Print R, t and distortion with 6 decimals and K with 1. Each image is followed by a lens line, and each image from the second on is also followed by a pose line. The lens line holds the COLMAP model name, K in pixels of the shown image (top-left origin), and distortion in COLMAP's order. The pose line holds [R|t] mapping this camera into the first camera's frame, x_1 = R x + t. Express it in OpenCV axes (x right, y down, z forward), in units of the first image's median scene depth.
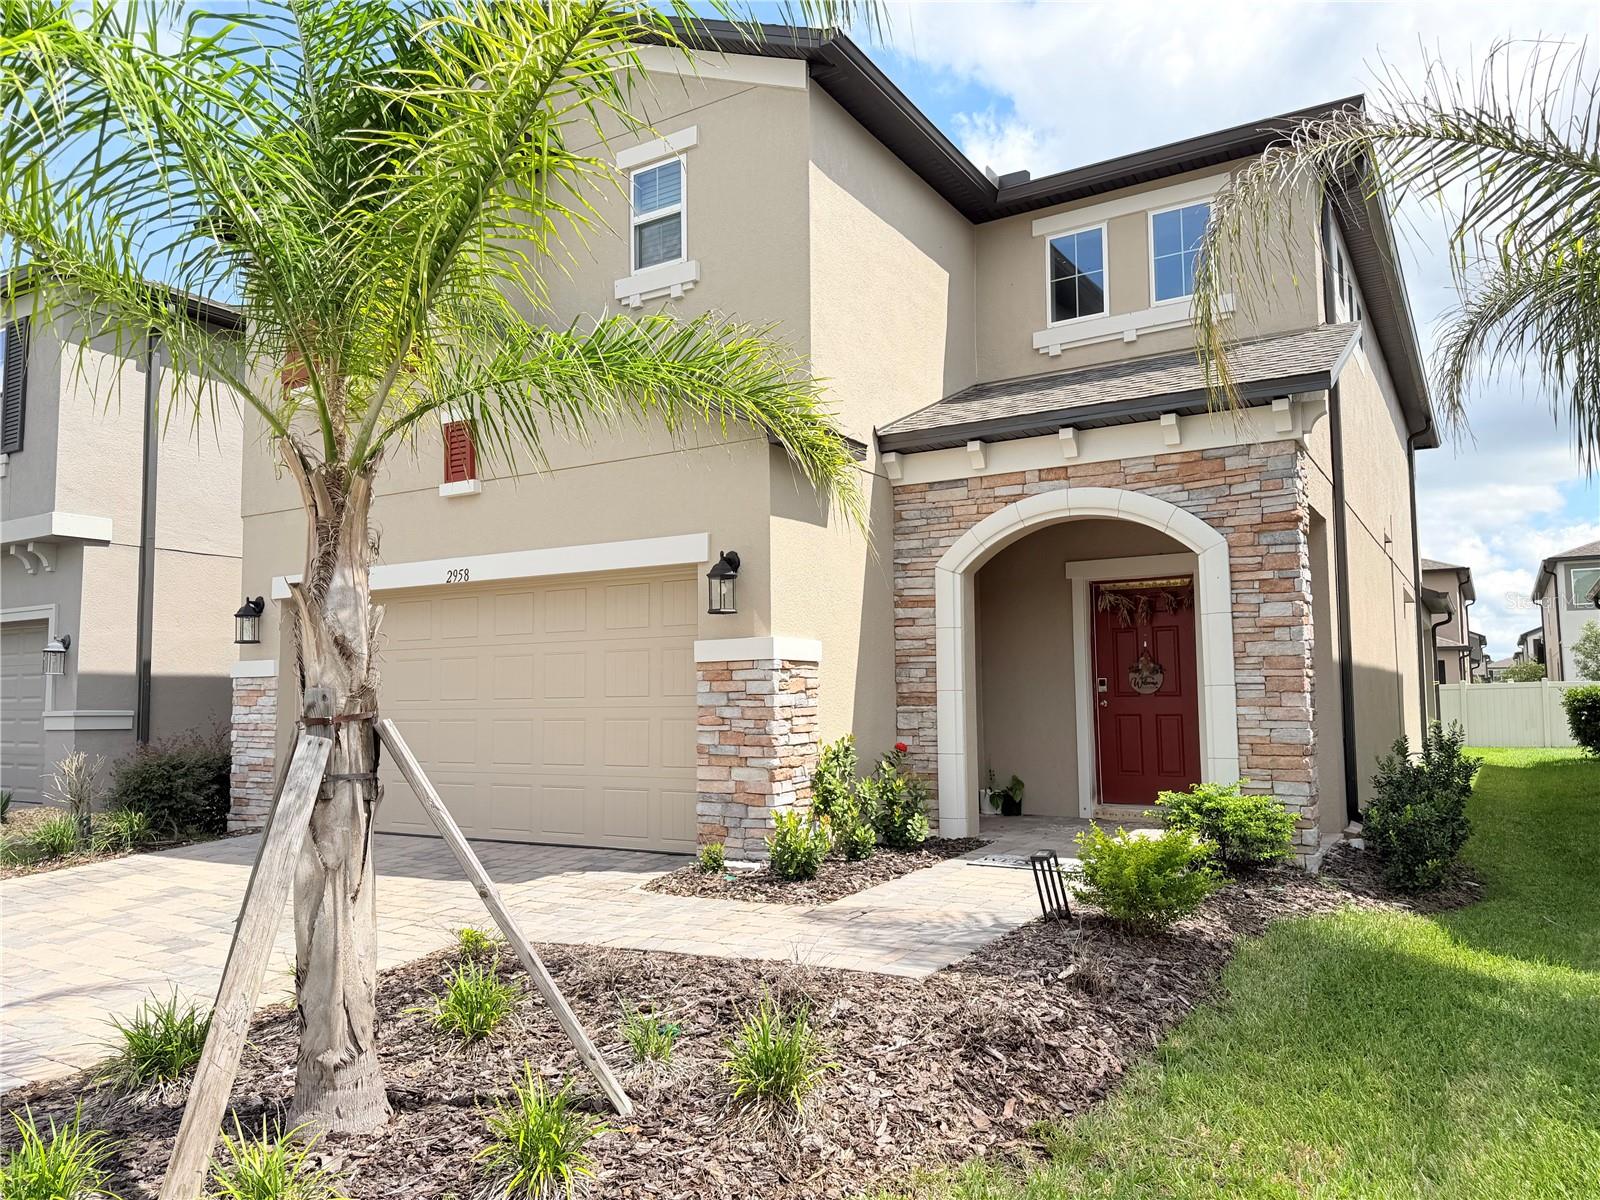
lens RADIAL K [[1124.5, 0, 790.6], [0, 1124.5, 610.2], [0, 0, 1]] dist [0.127585, -0.233750]
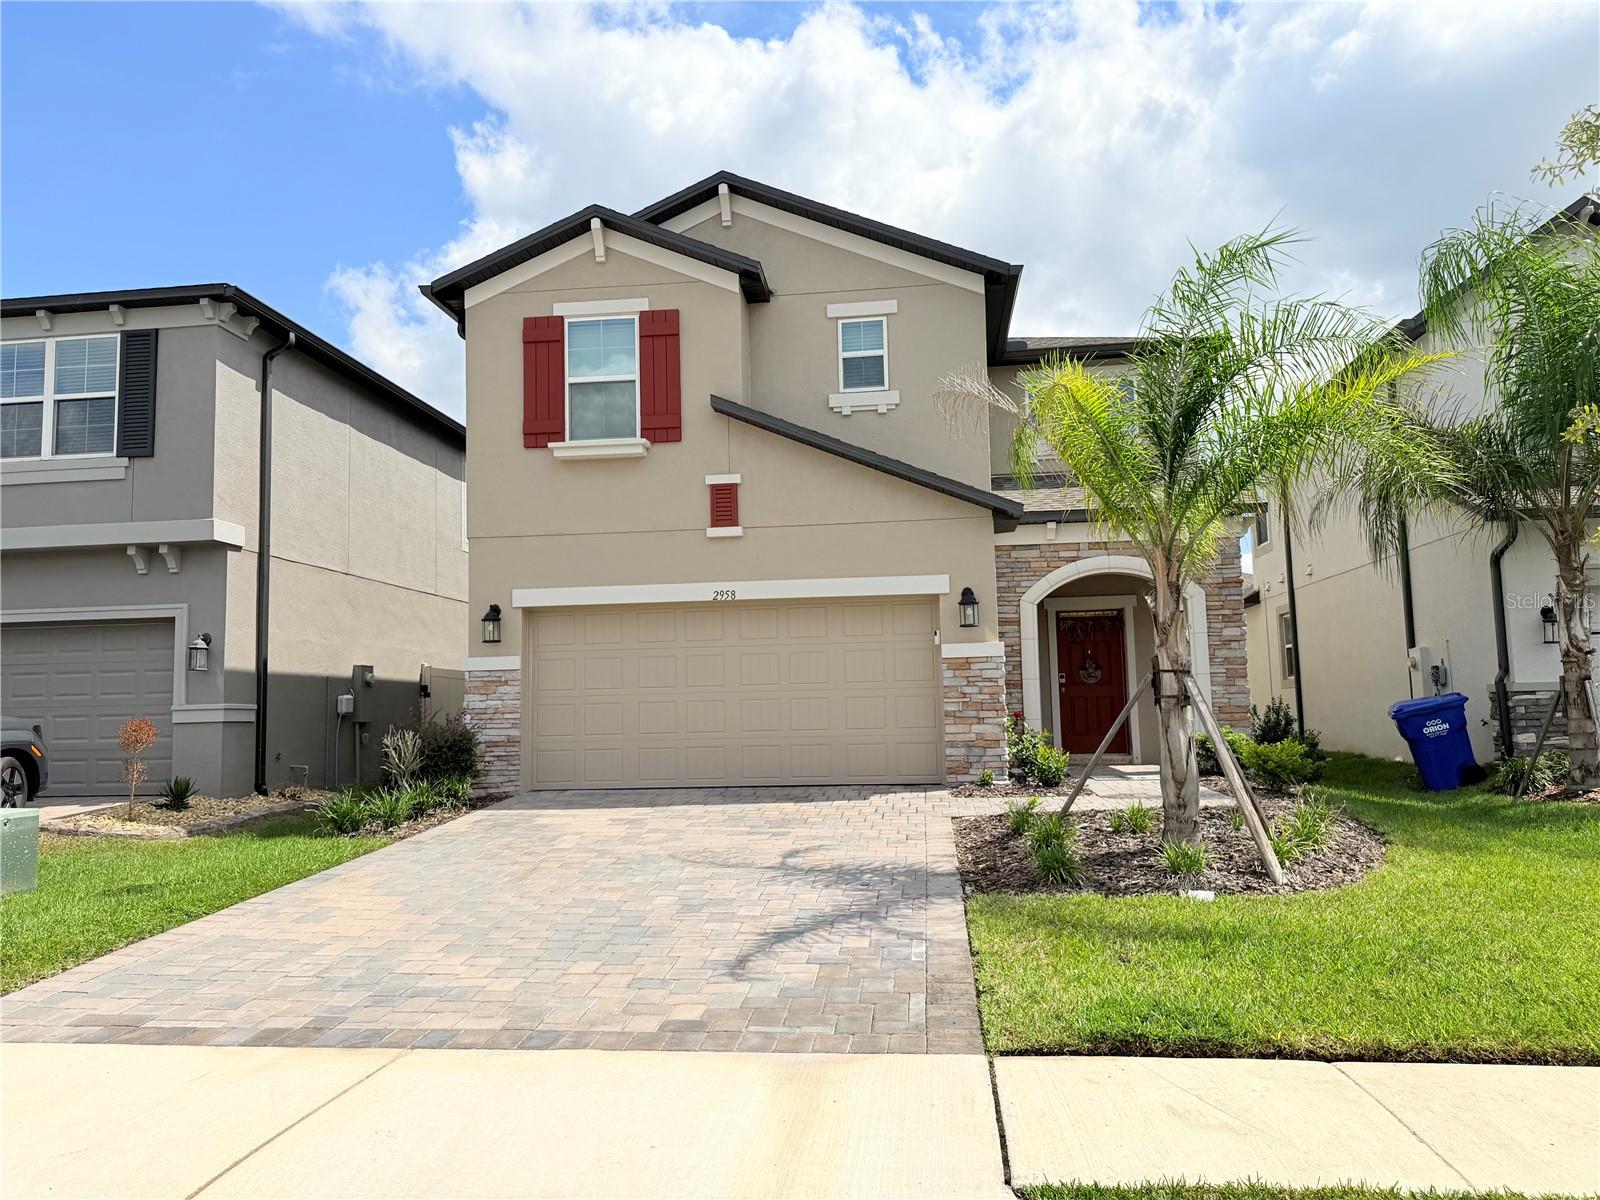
lens RADIAL K [[1124.5, 0, 790.6], [0, 1124.5, 610.2], [0, 0, 1]] dist [0.127585, -0.233750]
pose [[0.906765, 0.027390, 0.420746, -0.825438], [-0.020638, 0.999575, -0.020592, 0.014765], [-0.421131, 0.009988, 0.906945, -0.286073]]
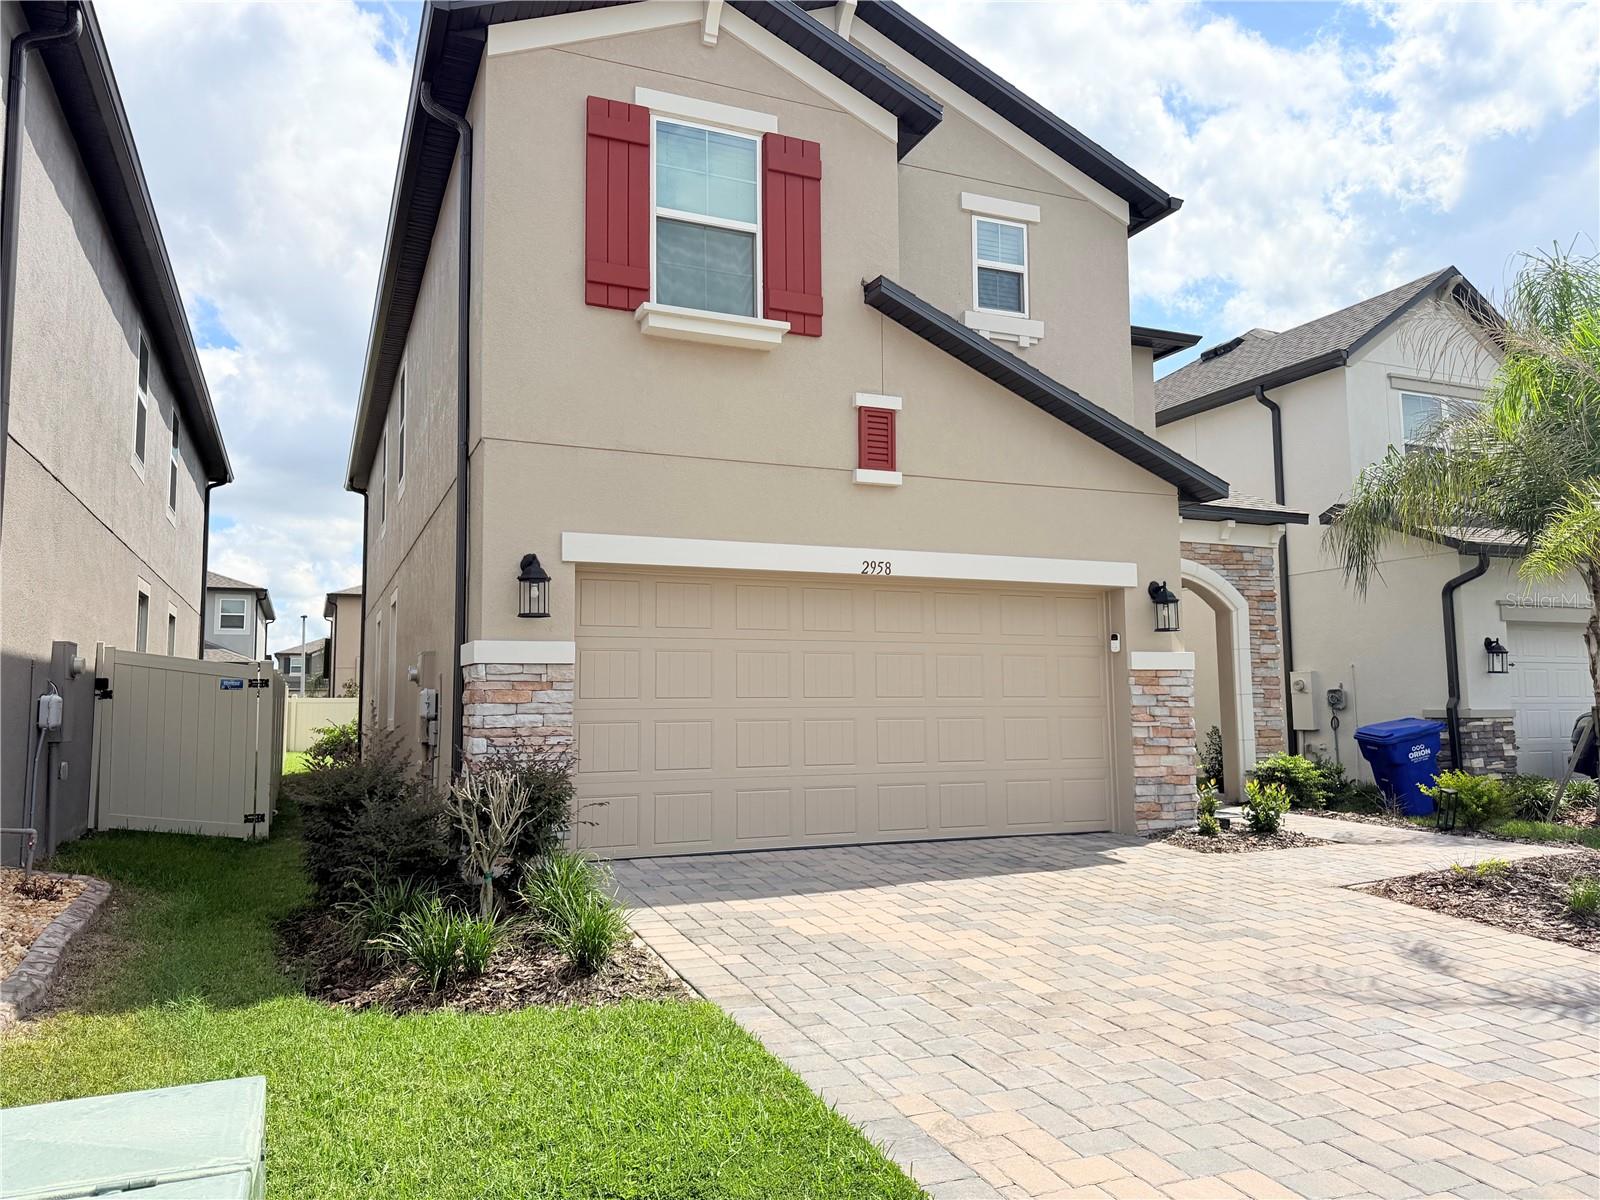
lens RADIAL K [[1123.2, 0, 773.4], [0, 1123.2, 598.4], [0, 0, 1]] dist [0.121422, -0.231184]
pose [[0.578618, 0.082720, 0.811393, -1.153107], [-0.065425, 0.996345, -0.054920, 0.055050], [-0.812971, -0.021307, 0.581915, 0.538295]]
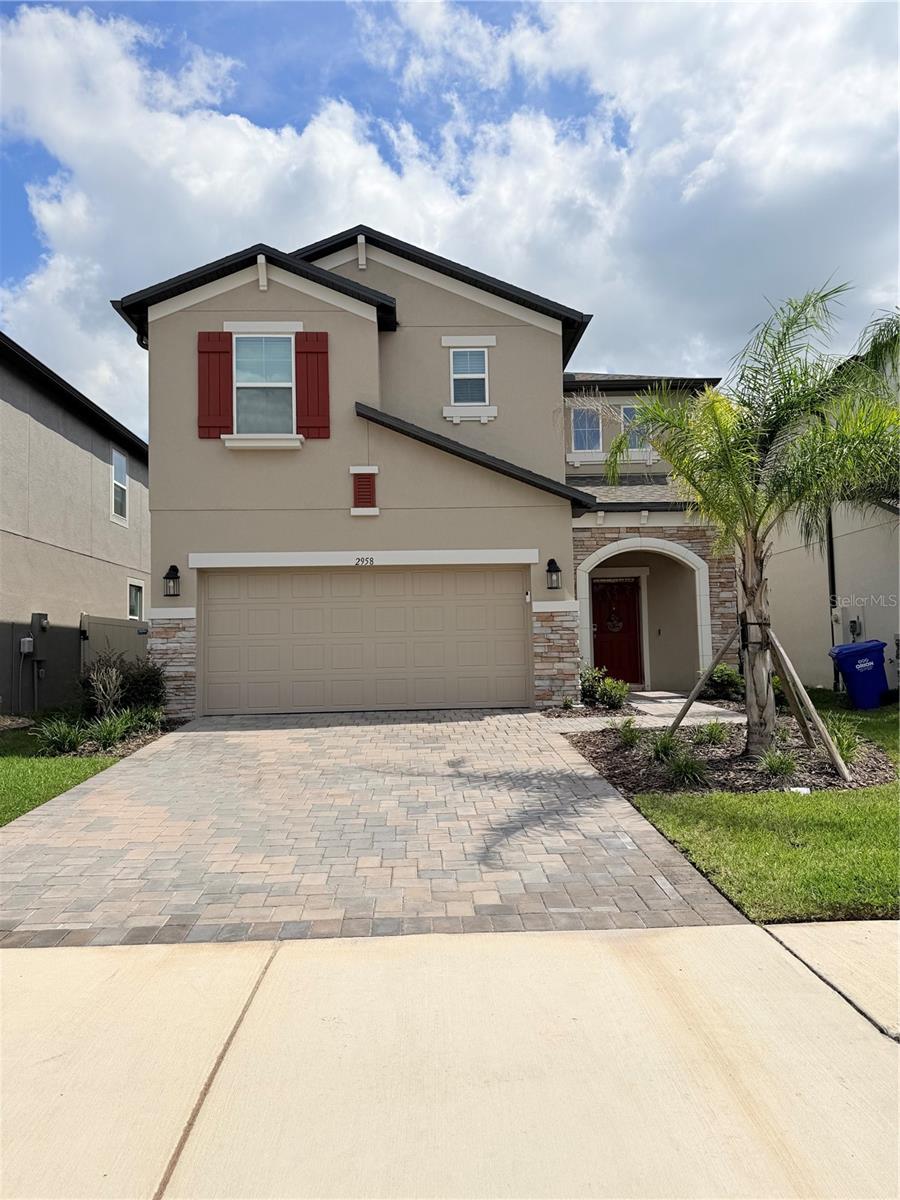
lens RADIAL K [[842.4, 0, 446.0], [0, 842.4, 596.7], [0, 0, 1]] dist [0.121422, -0.231184]
pose [[0.829816, 0.027470, 0.557360, -0.948782], [-0.033258, 0.999447, 0.000257, 0.020243], [-0.557045, -0.018750, 0.830271, -0.161705]]
